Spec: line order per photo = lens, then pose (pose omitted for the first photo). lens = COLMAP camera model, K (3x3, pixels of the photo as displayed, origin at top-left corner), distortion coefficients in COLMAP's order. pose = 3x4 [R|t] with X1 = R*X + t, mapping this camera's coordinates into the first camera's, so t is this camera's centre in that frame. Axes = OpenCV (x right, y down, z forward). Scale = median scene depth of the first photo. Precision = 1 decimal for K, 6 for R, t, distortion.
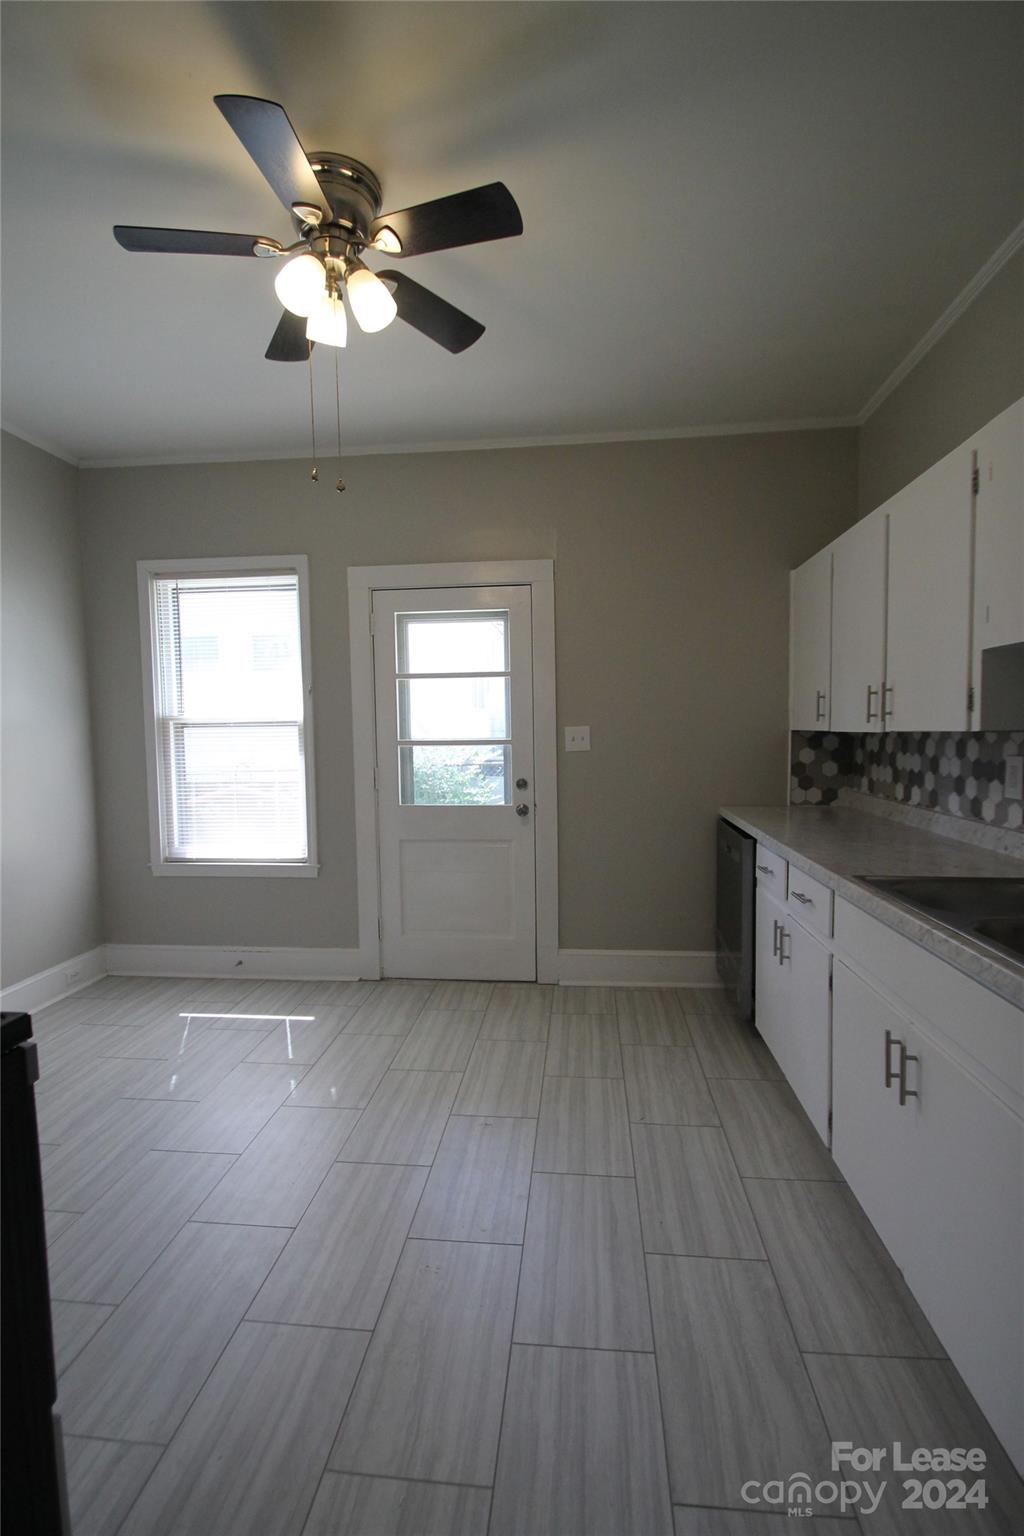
lens RADIAL K [[719.5, 0, 509.6], [0, 719.5, 785.1], [0, 0, 1]] dist [0.014248, -0.019141]
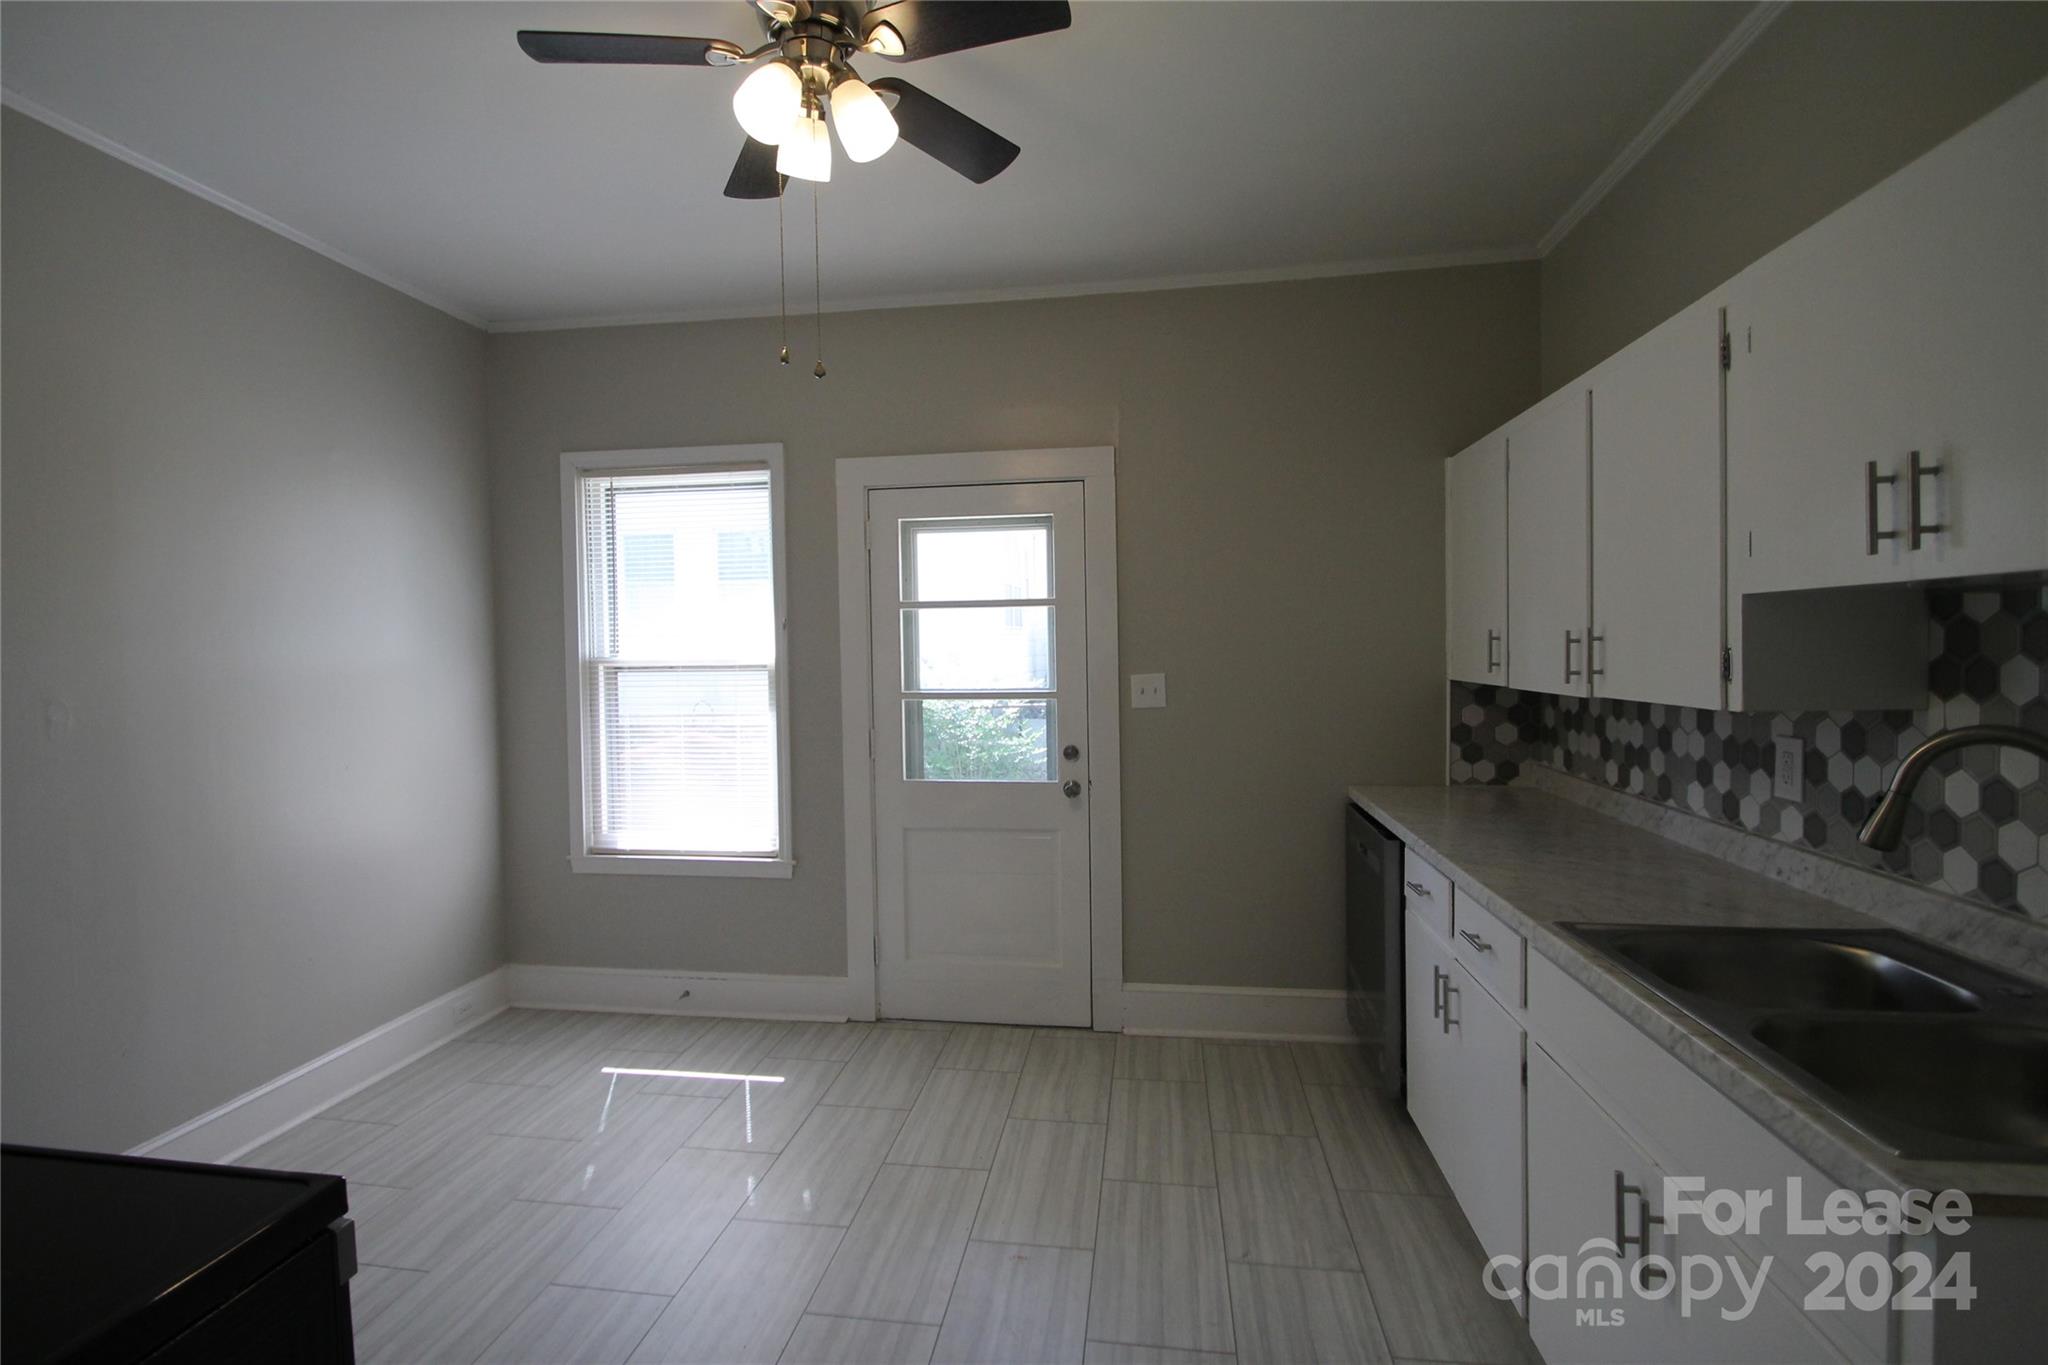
lens RADIAL K [[963.8, 0, 1009.5], [0, 963.8, 685.5], [0, 0, 1]] dist [0.017785, -0.018846]
pose [[0.998831, -0.000150, -0.048329, 0.002424], [-0.001843, 0.999150, -0.041185, -0.039095], [0.048294, 0.041226, 0.997982, 0.033607]]
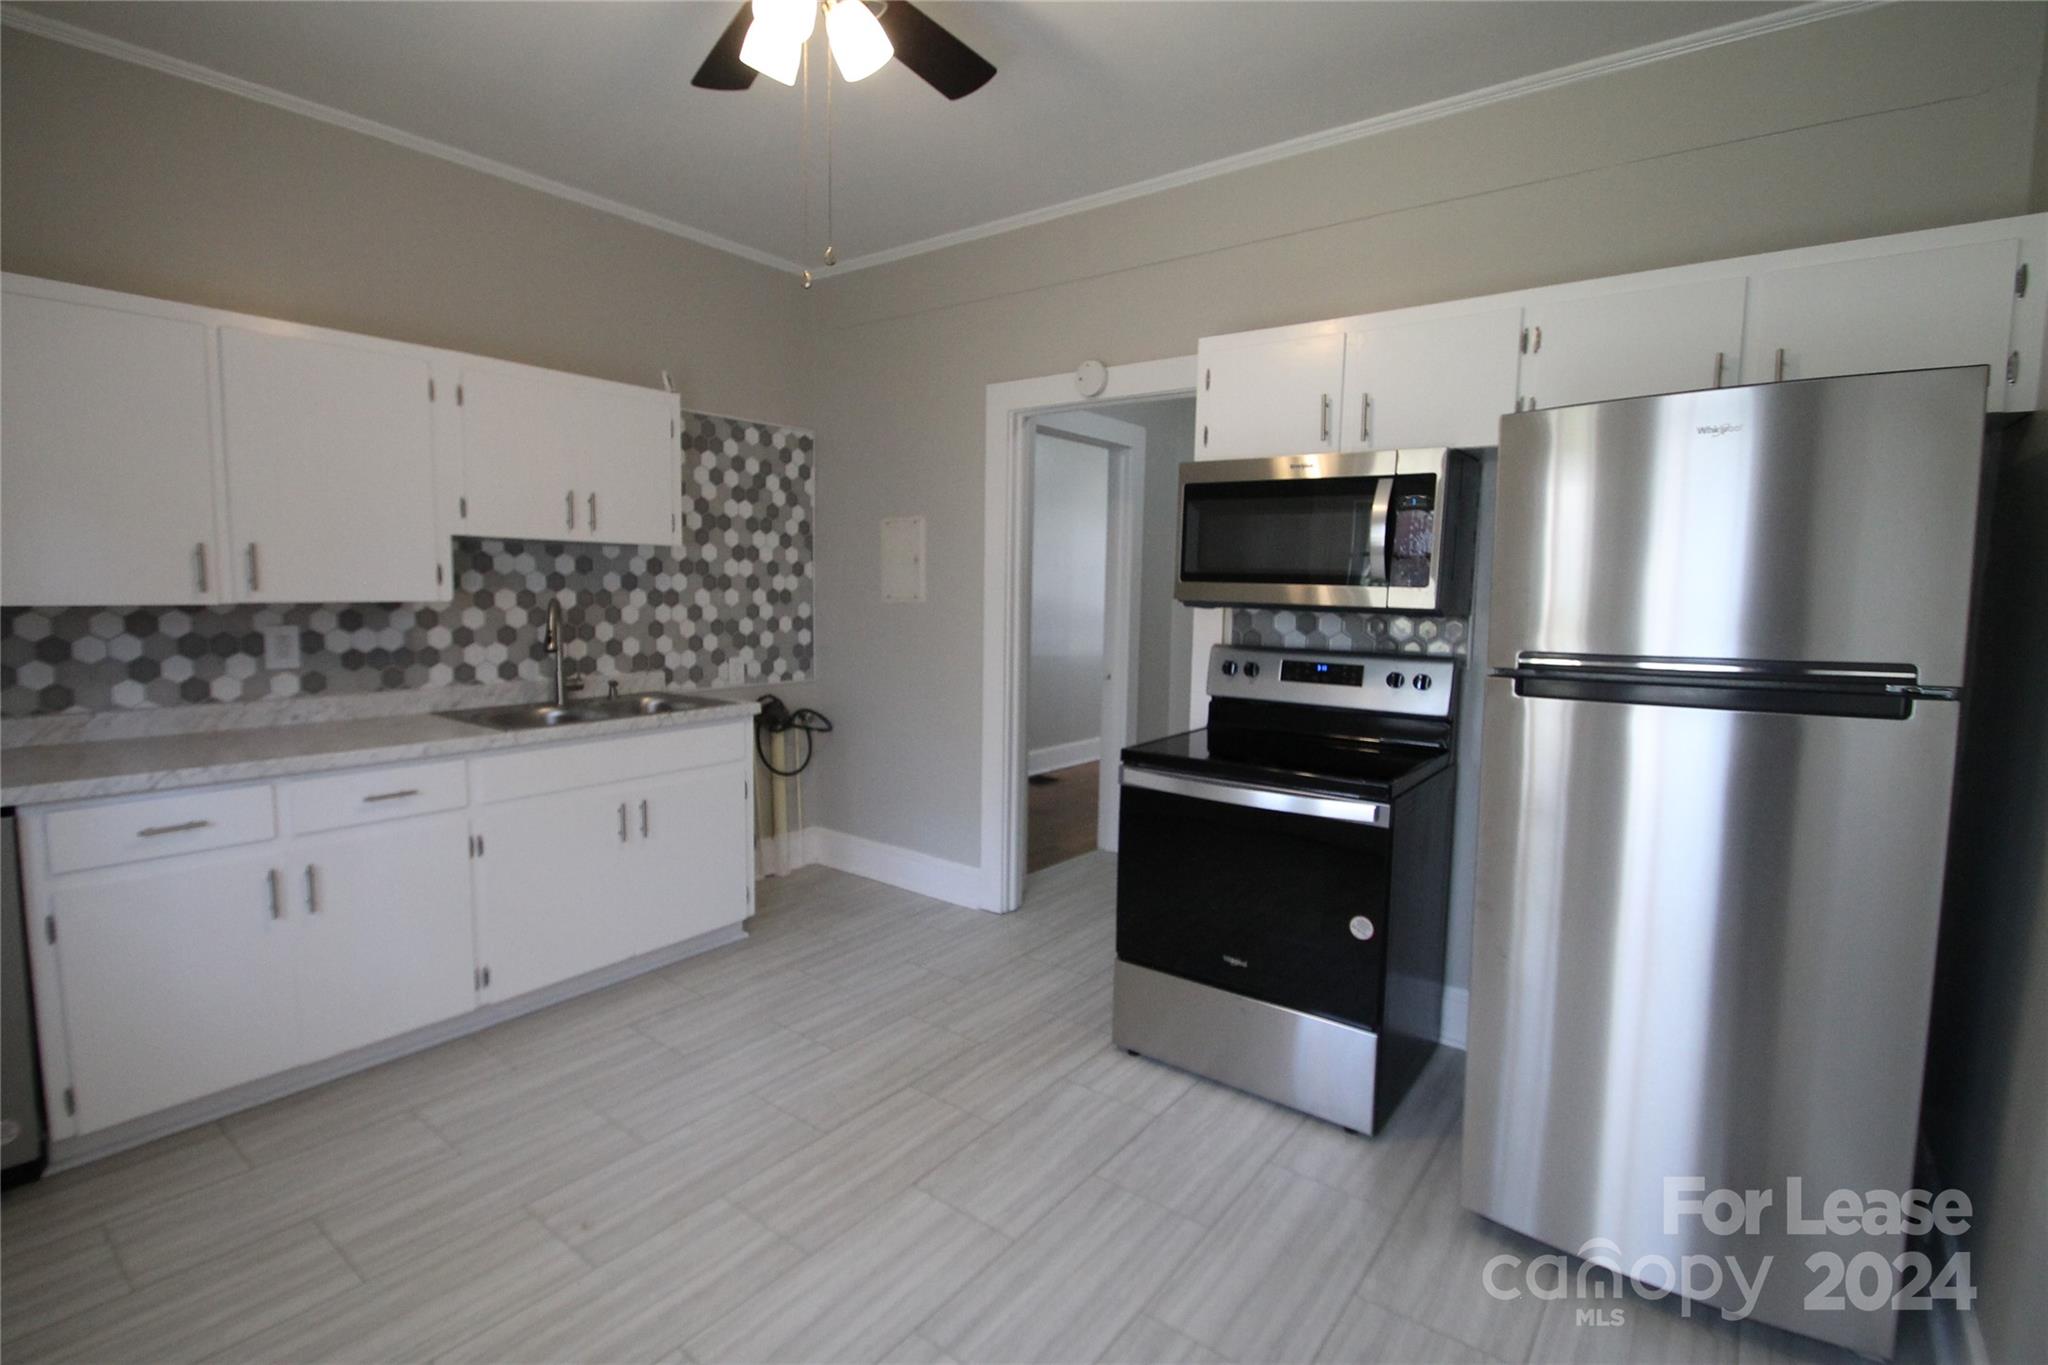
lens RADIAL K [[959.3, 0, 1013.7], [0, 959.3, 685.8], [0, 0, 1]] dist [0.014248, -0.019141]
pose [[-0.849252, -0.060623, 0.524495, -0.670768], [0.033593, 0.985170, 0.168261, -0.115015], [-0.526918, 0.160516, -0.834621, 1.244238]]
